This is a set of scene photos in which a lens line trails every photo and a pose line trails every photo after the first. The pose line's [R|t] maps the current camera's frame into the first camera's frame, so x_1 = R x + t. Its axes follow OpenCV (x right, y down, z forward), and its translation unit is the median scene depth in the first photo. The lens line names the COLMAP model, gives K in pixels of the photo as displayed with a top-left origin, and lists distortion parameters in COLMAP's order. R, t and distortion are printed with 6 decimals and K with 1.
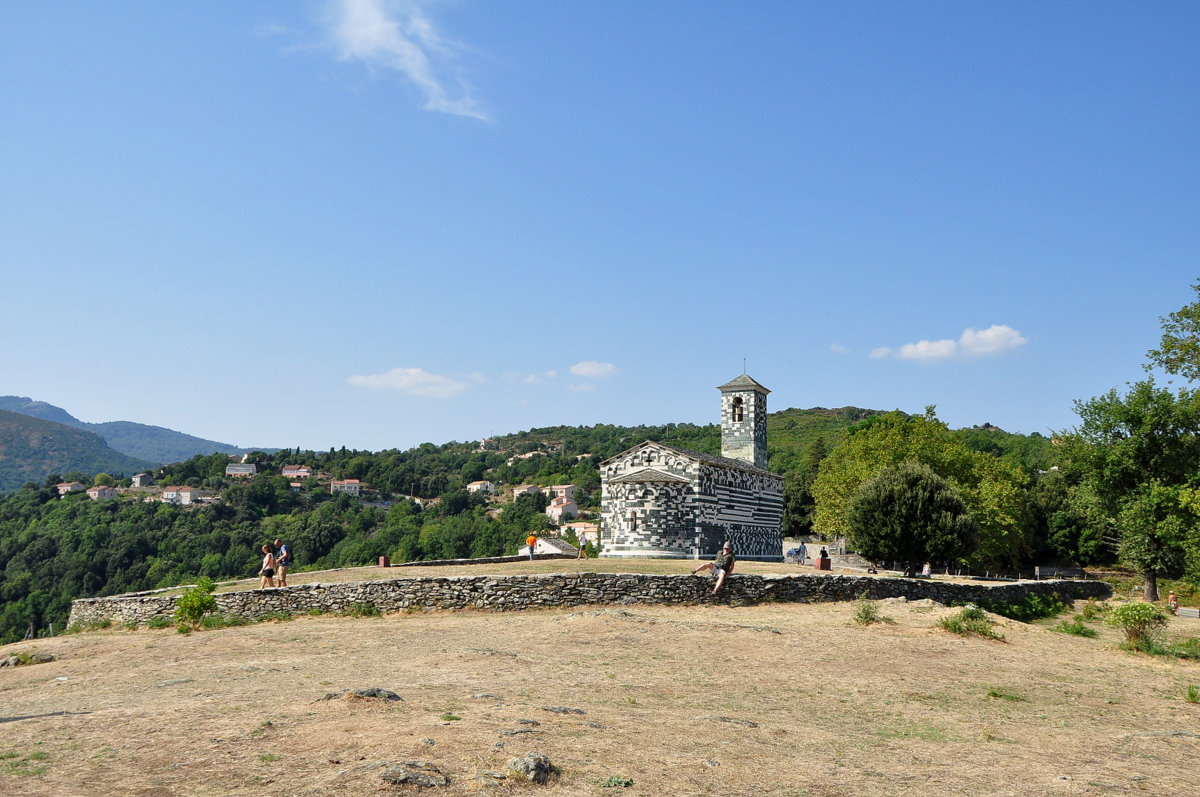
lens RADIAL K [[1072.7, 0, 600.4], [0, 1072.7, 405.8], [0, 0, 1]] dist [-0.016180, -0.000506]
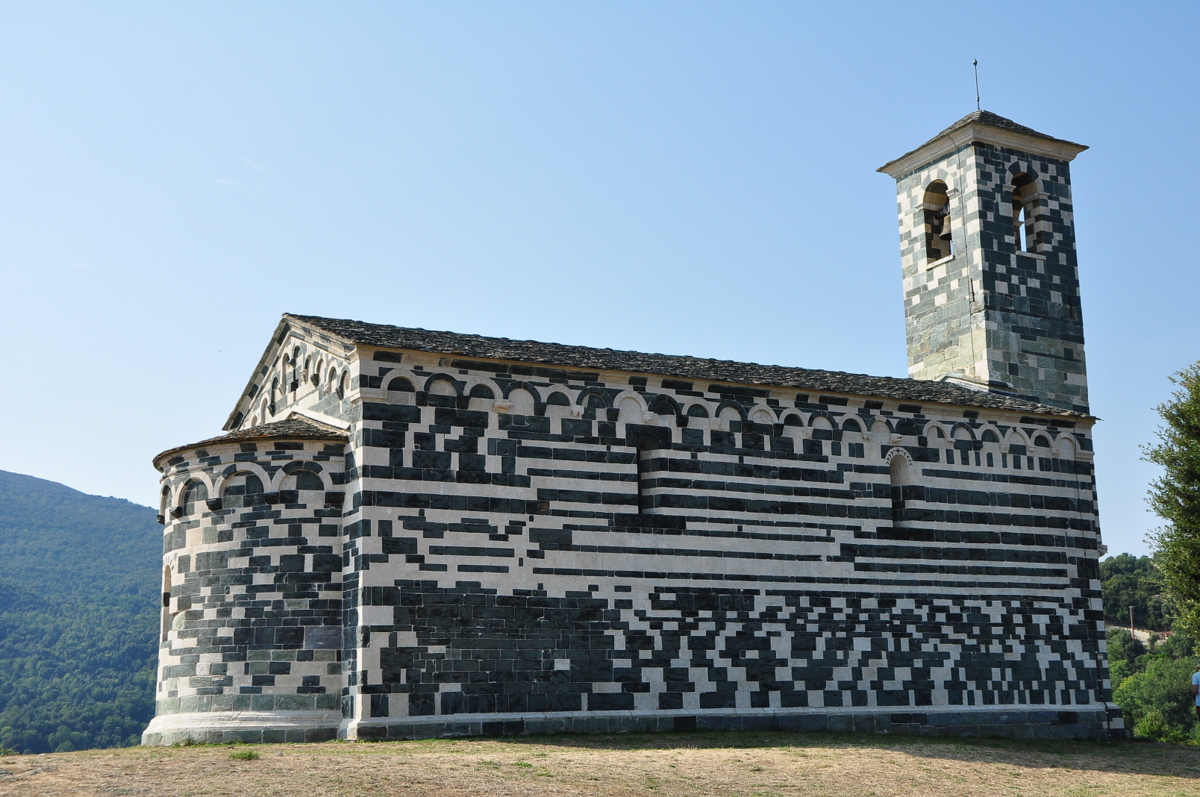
lens RADIAL K [[1534.1, 0, 603.5], [0, 1534.1, 396.4], [0, 0, 1]] dist [0.118604, 0.000000]
pose [[0.844018, -0.150513, -0.514762, 0.326829], [0.112211, 0.988128, -0.104937, 0.107890], [0.524445, 0.030806, 0.850887, 0.715463]]
